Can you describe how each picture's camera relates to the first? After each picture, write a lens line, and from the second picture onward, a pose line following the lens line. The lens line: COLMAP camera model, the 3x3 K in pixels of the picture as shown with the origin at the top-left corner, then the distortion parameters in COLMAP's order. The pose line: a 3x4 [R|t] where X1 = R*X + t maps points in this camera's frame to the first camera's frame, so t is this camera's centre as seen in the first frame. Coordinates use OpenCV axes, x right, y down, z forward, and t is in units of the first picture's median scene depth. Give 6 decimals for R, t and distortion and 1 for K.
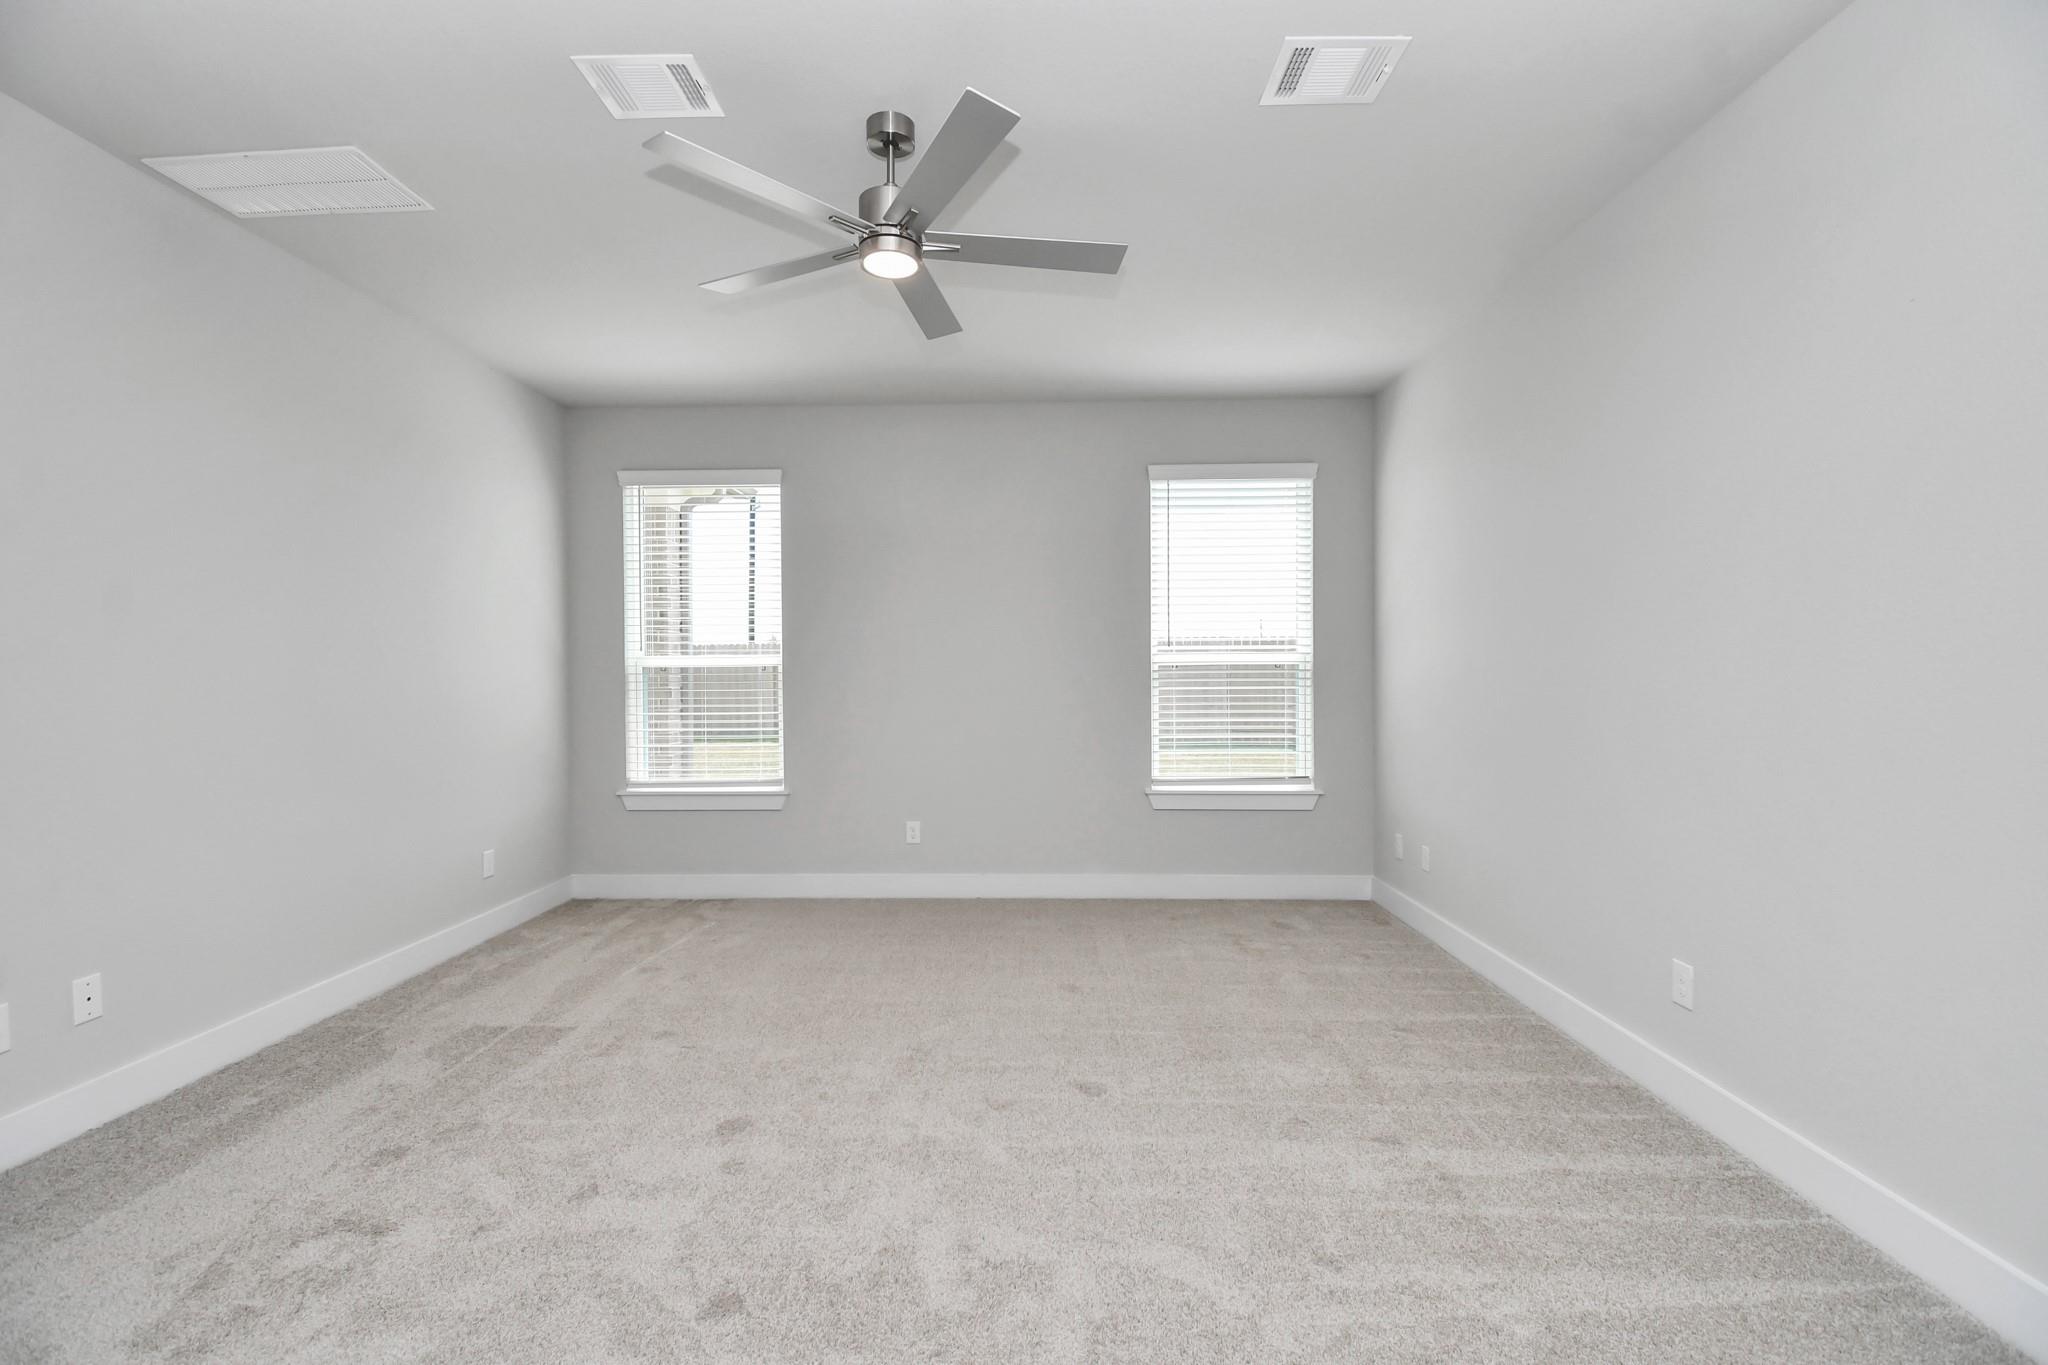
lens RADIAL K [[910.1, 0, 1017.1], [0, 910.1, 685.3], [0, 0, 1]] dist [0.020328, -0.026632]
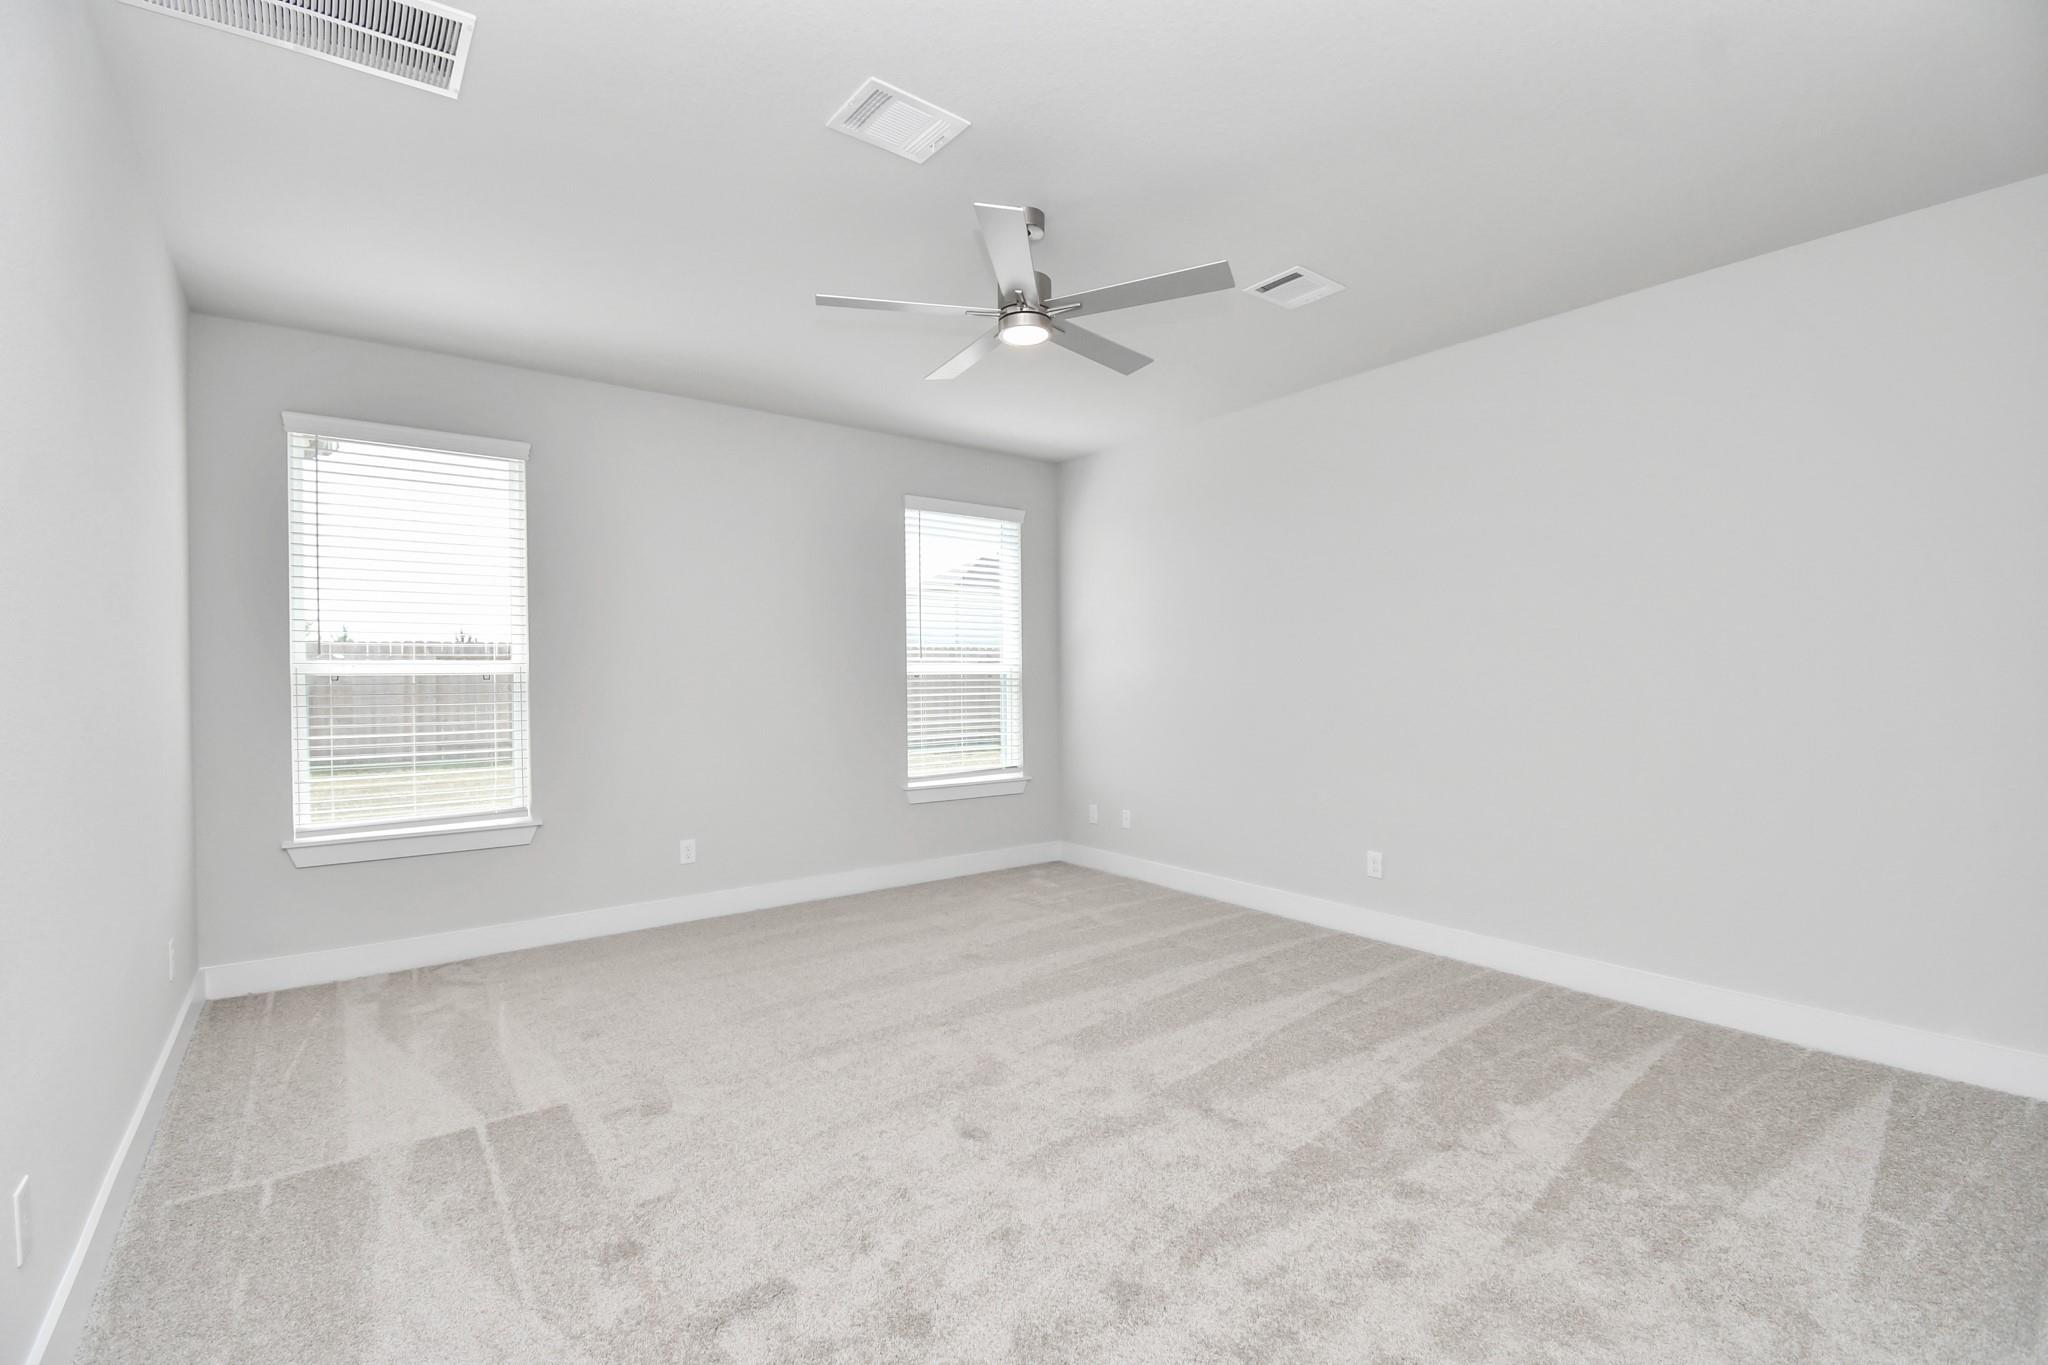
lens RADIAL K [[910.1, 0, 1017.1], [0, 910.1, 685.3], [0, 0, 1]] dist [0.020328, -0.026632]
pose [[0.777554, -0.005258, 0.628794, -0.448197], [0.010873, 0.999928, -0.005084, -0.001865], [-0.628722, 0.010790, 0.777555, 0.051234]]
